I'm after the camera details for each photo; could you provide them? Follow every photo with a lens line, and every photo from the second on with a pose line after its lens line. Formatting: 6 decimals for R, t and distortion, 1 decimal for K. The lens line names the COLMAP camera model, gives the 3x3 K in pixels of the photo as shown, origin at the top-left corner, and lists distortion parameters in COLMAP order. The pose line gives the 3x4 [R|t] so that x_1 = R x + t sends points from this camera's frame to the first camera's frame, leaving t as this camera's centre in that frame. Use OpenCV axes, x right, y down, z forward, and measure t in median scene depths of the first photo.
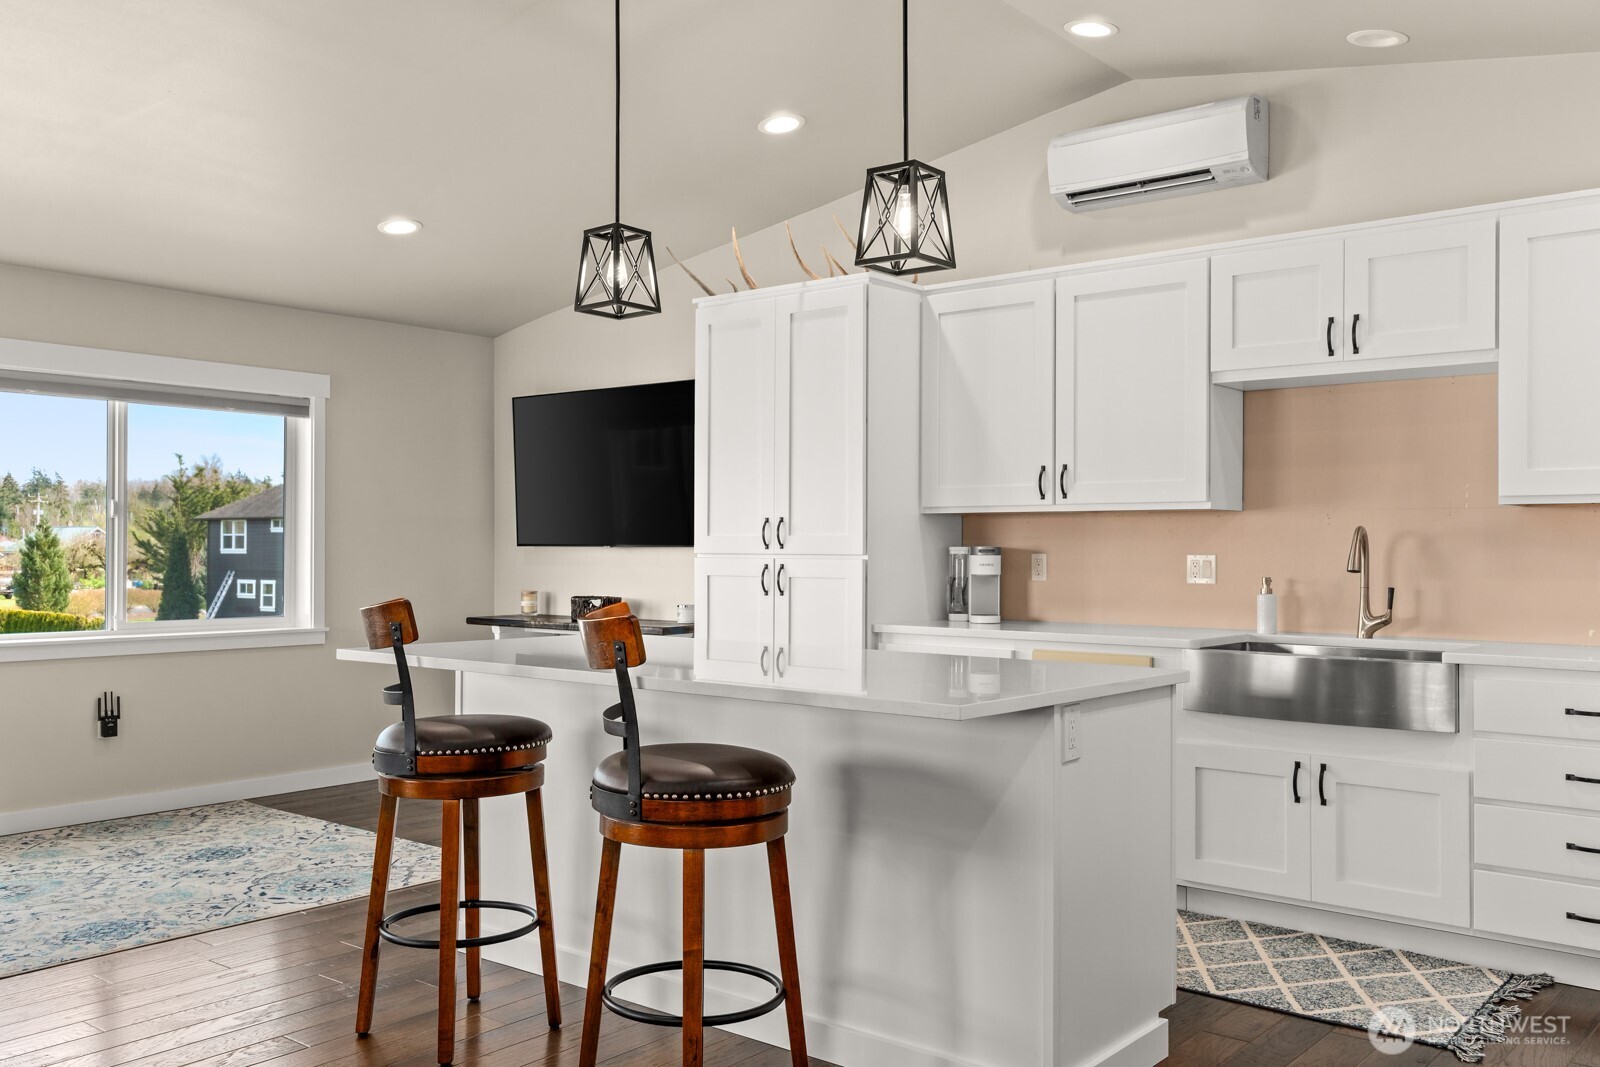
lens RADIAL K [[1355.8, 0, 802.2], [0, 1355.8, 532.5], [0, 0, 1]] dist [0.011752, 0.007103]
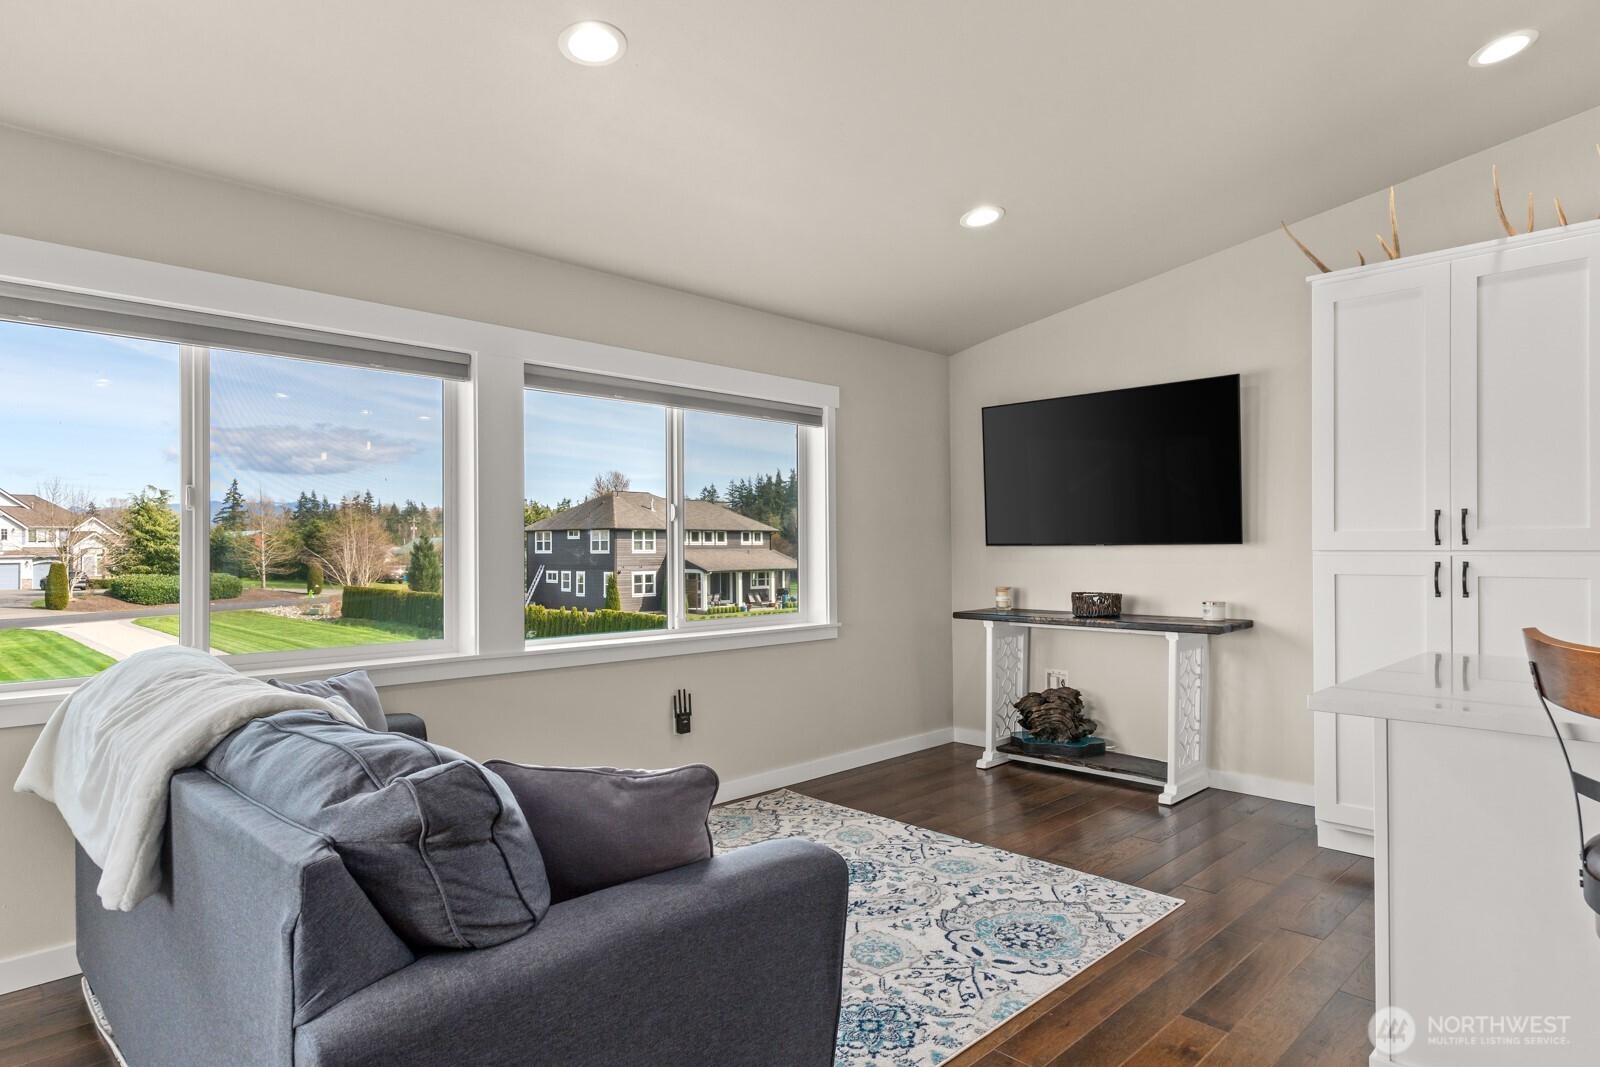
lens RADIAL K [[912.2, 0, 796.8], [0, 912.2, 539.7], [0, 0, 1]] dist [0.004216, 0.001494]
pose [[0.993730, -0.009231, -0.111427, -0.289632], [0.009585, 0.999951, 0.002638, 0.002537], [0.111397, -0.003690, 0.993769, 0.272430]]
